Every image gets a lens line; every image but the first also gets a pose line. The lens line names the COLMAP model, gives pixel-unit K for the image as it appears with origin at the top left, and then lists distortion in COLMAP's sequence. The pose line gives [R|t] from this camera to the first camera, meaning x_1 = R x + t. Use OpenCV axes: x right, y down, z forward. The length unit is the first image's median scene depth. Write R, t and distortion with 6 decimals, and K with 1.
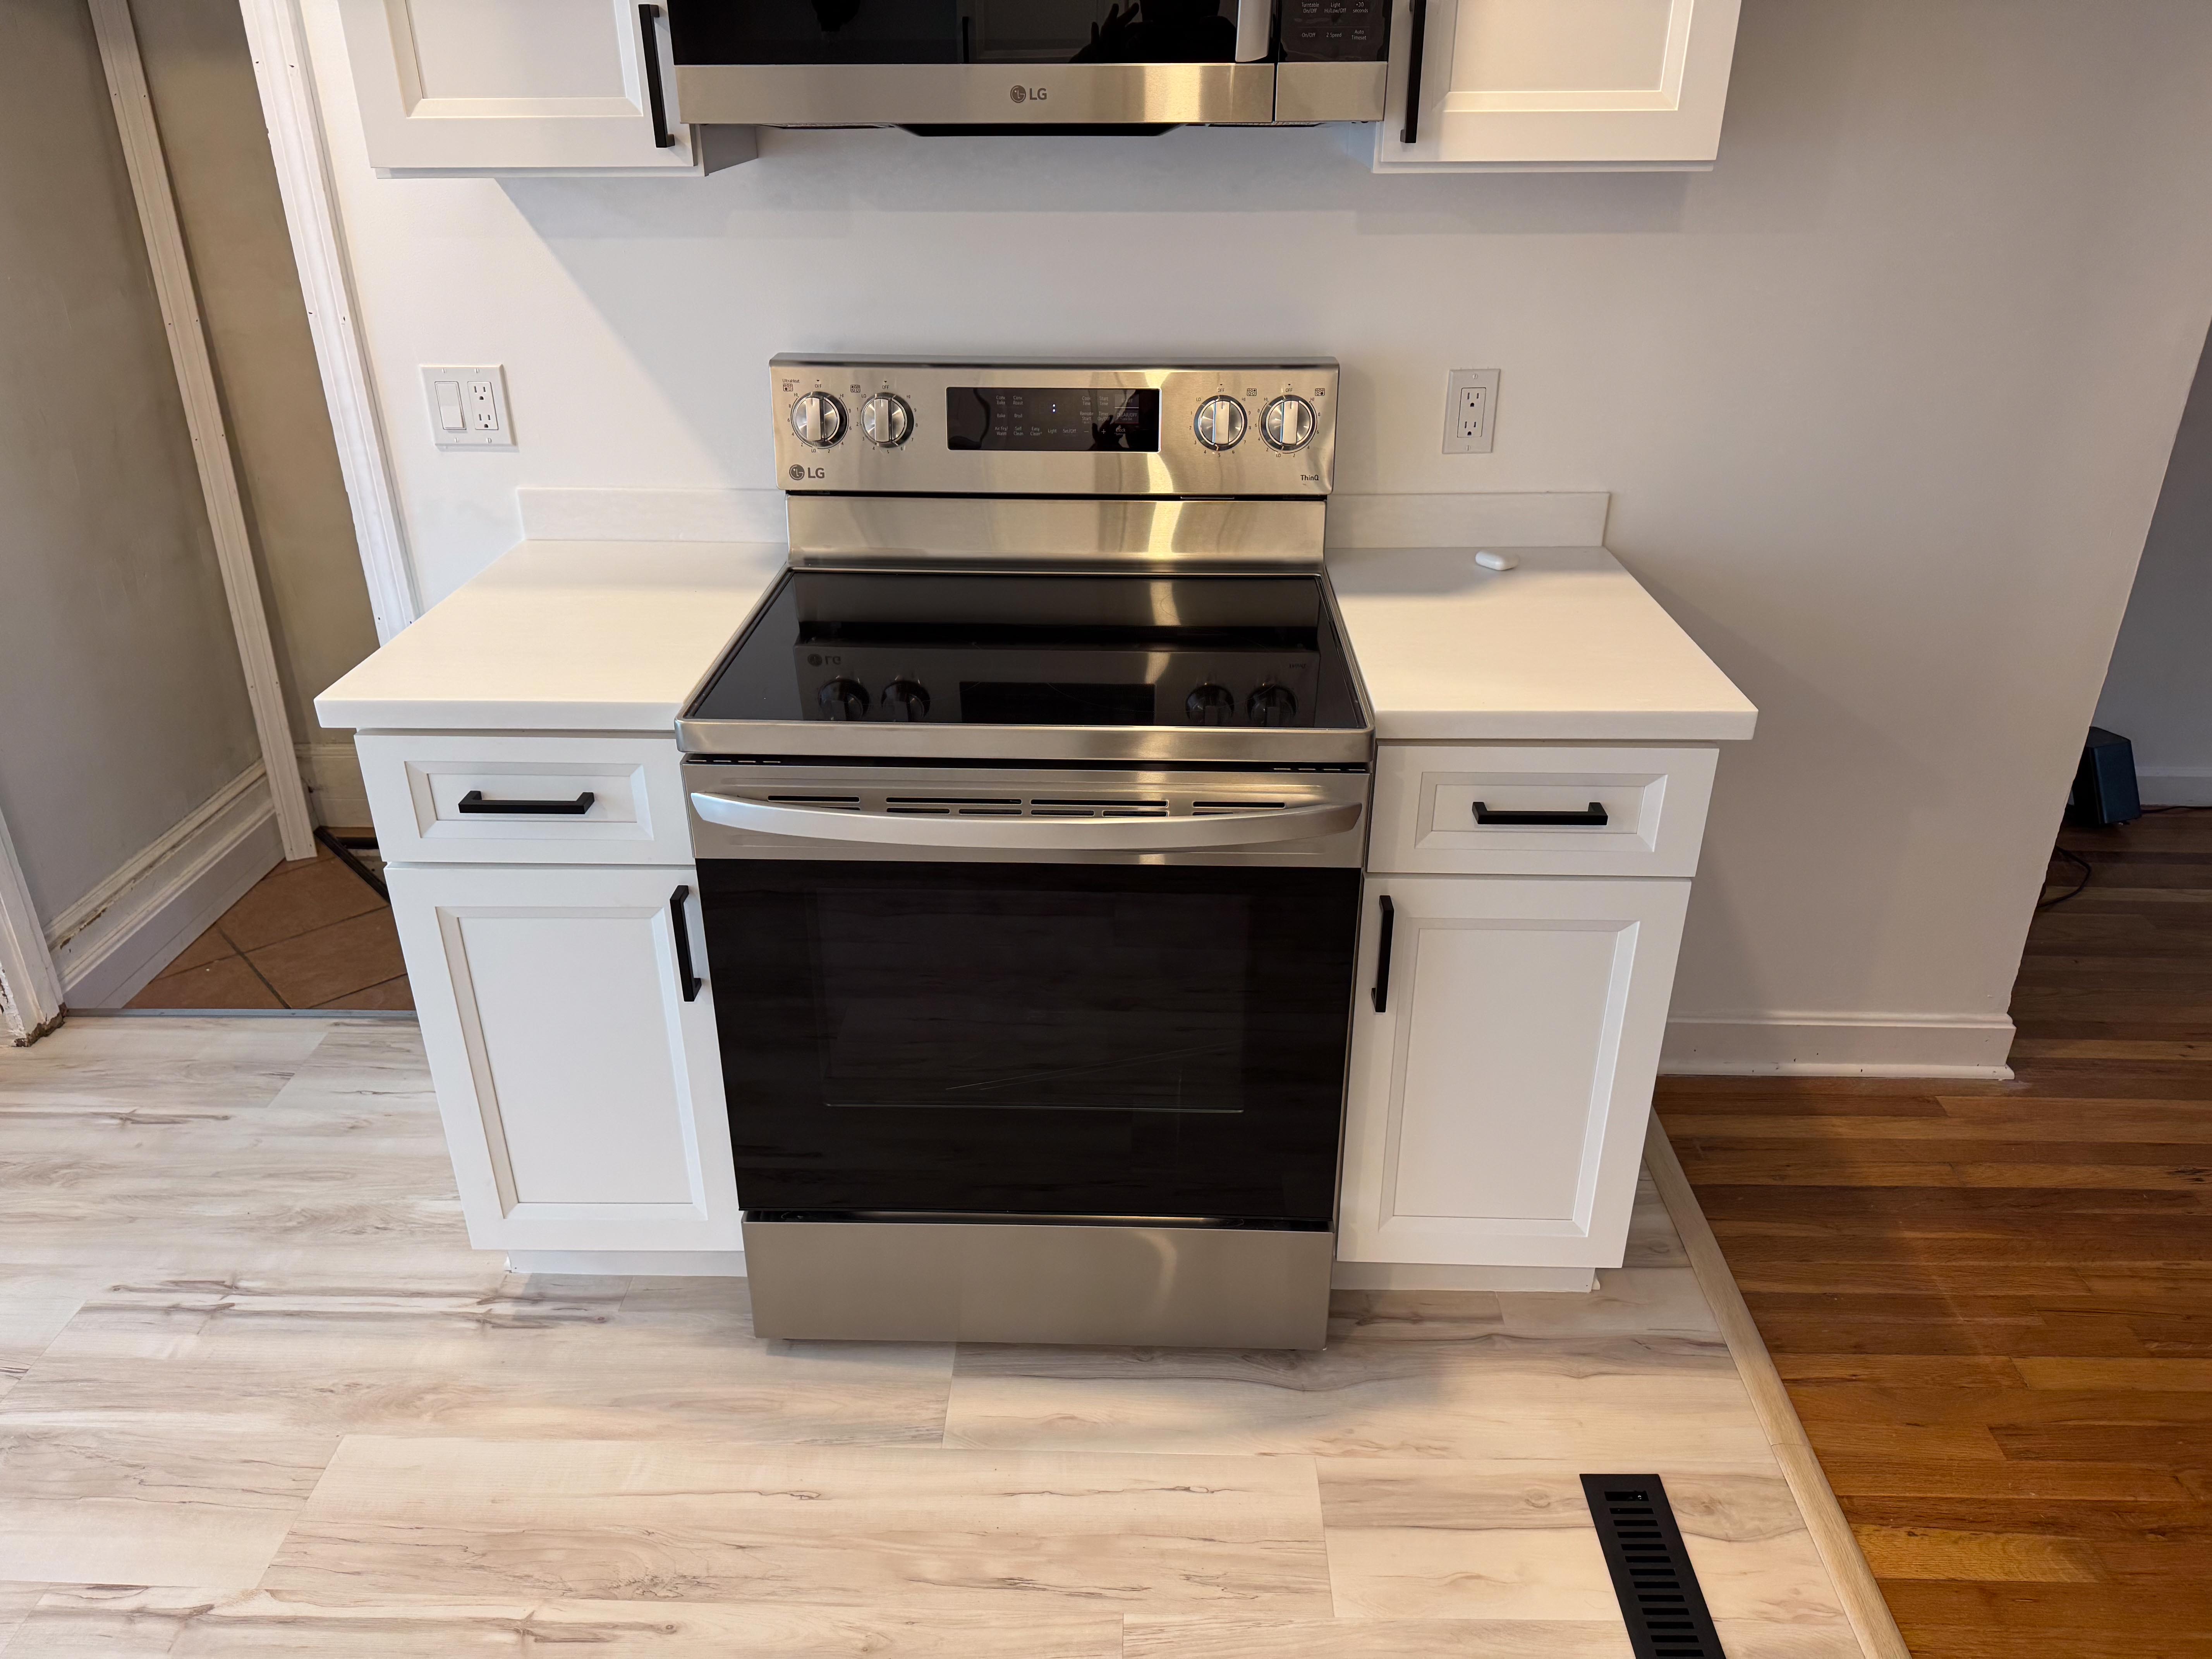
lens RADIAL K [[1546.3, 0, 1108.9], [0, 1546.3, 835.9], [0, 0, 1]] dist [0.065396, -0.065404]
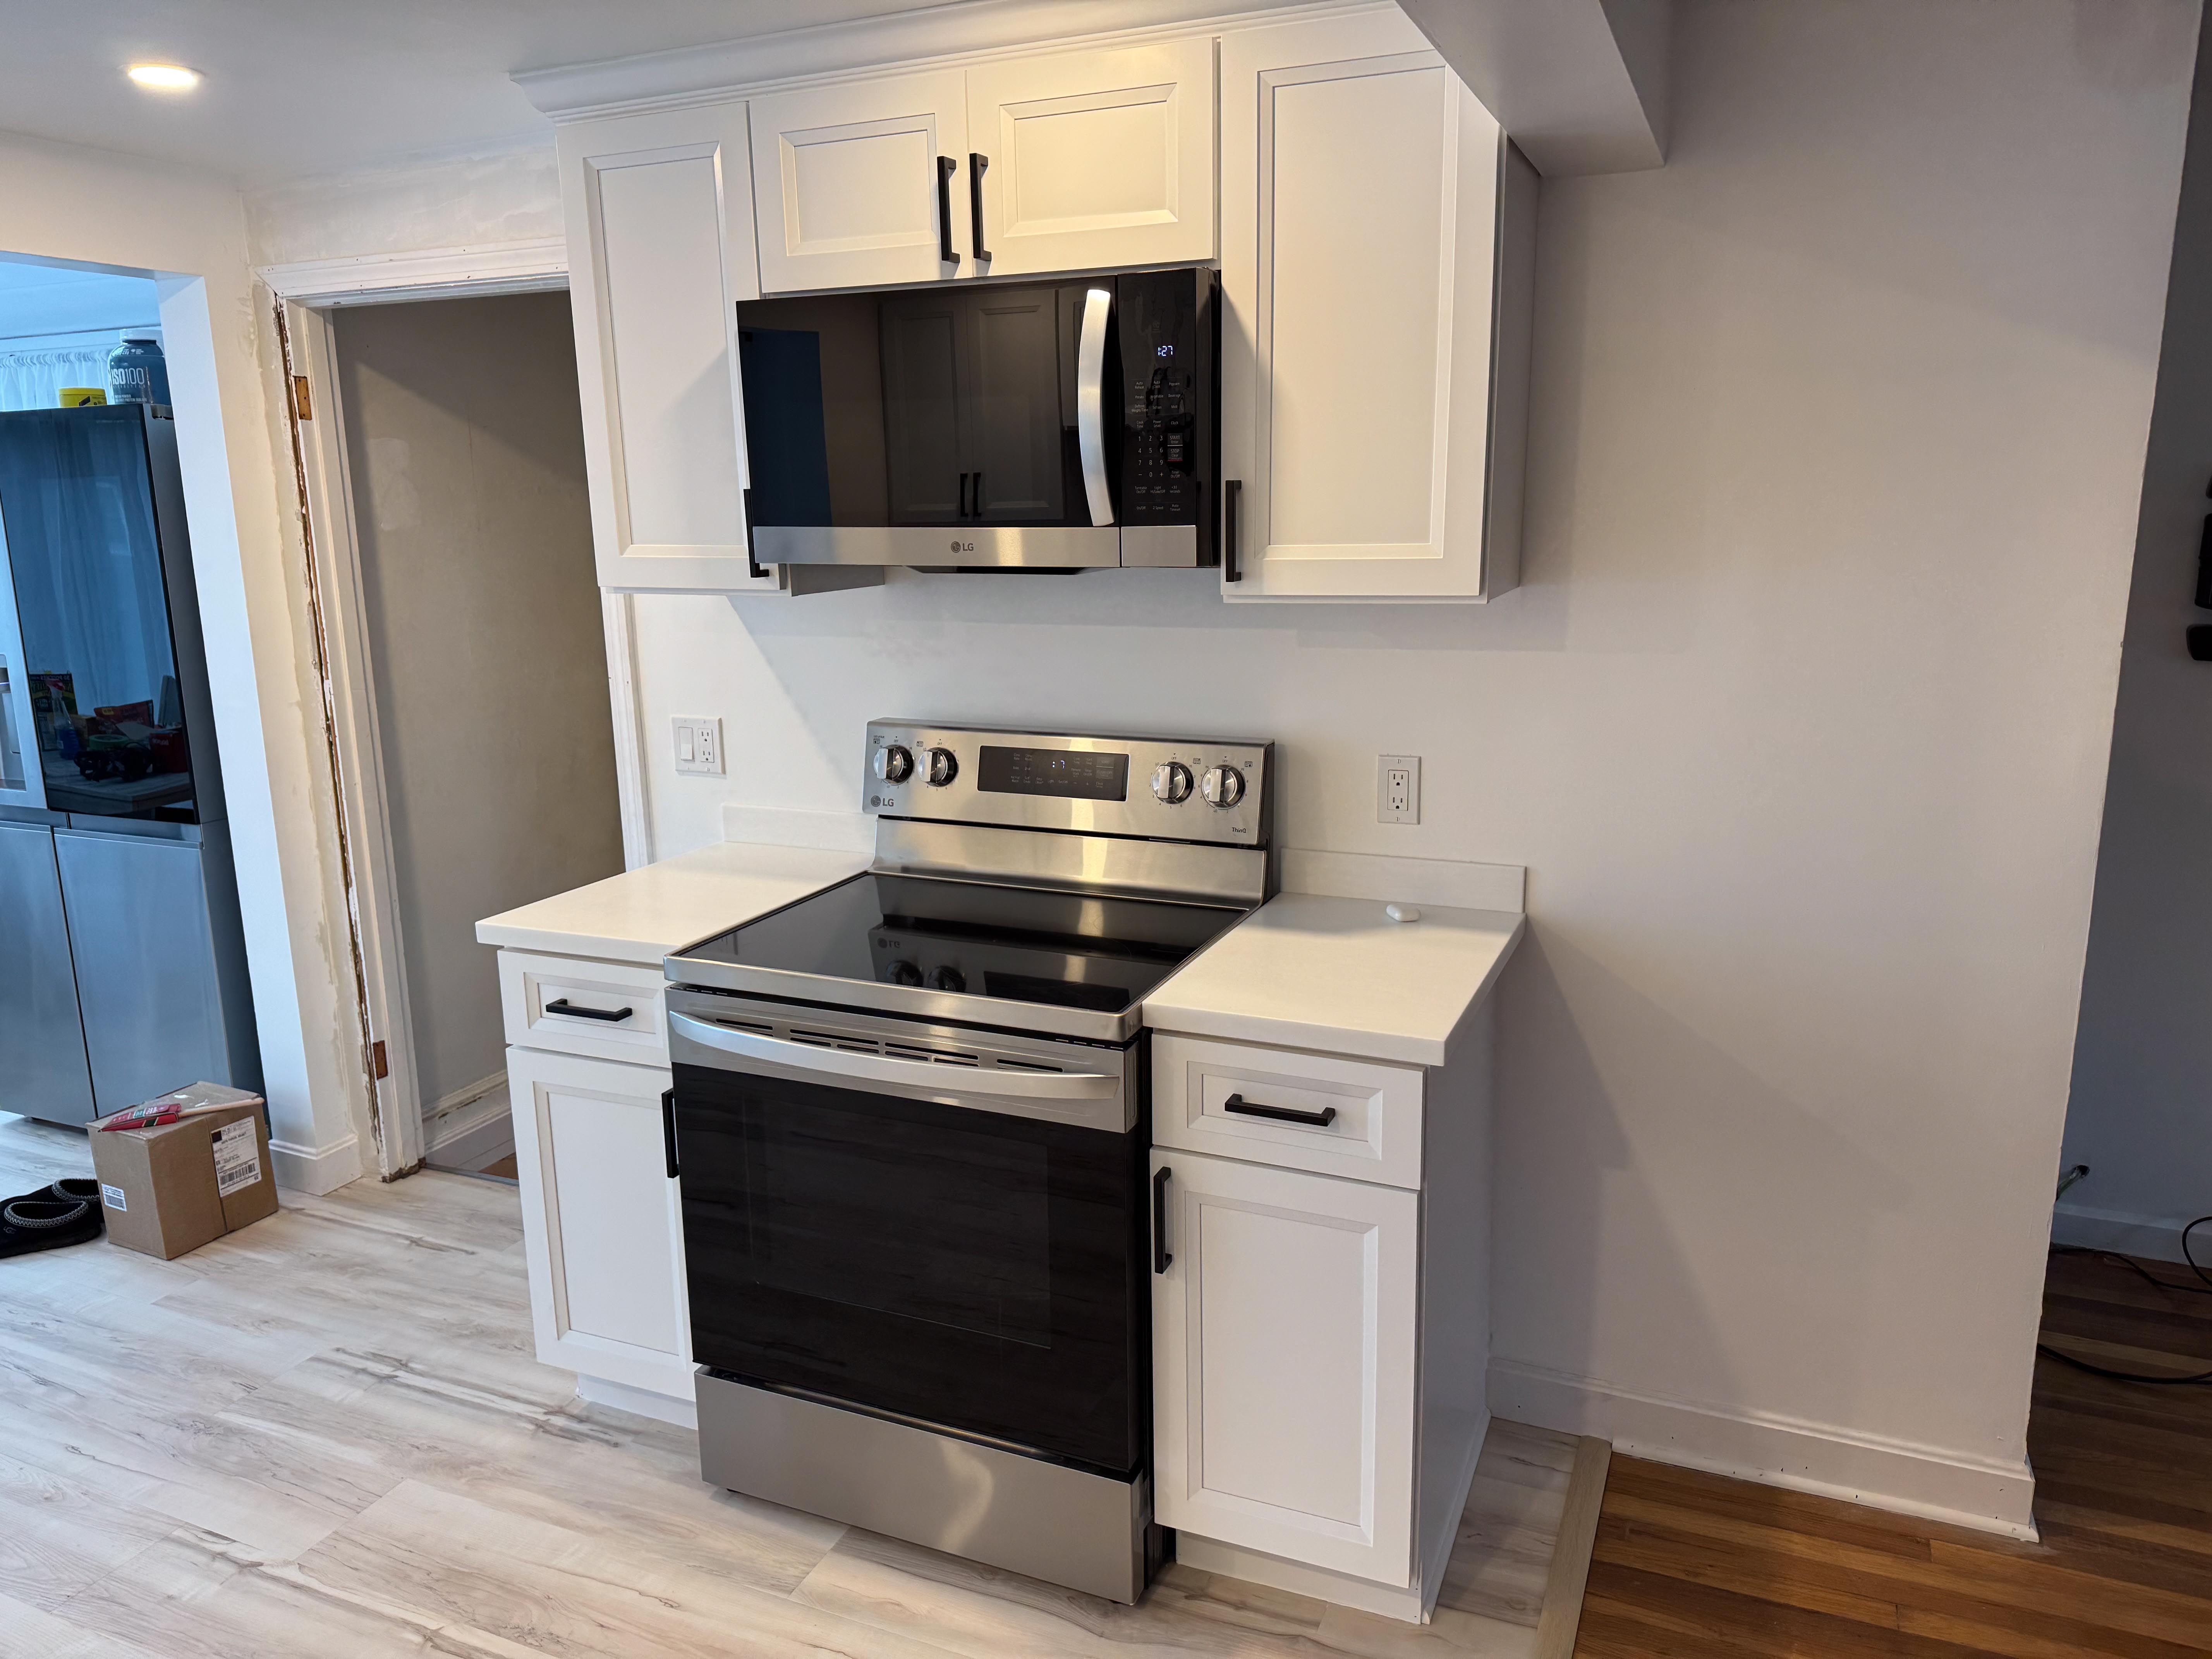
lens RADIAL K [[1569.3, 0, 1106.0], [0, 1569.3, 829.5], [0, 0, 1]] dist [0.049791, -0.044449]
pose [[0.928140, 0.067040, -0.366144, 0.482861], [-0.153240, 0.965243, -0.211716, 0.043686], [0.339225, 0.252610, 0.906154, -0.143612]]
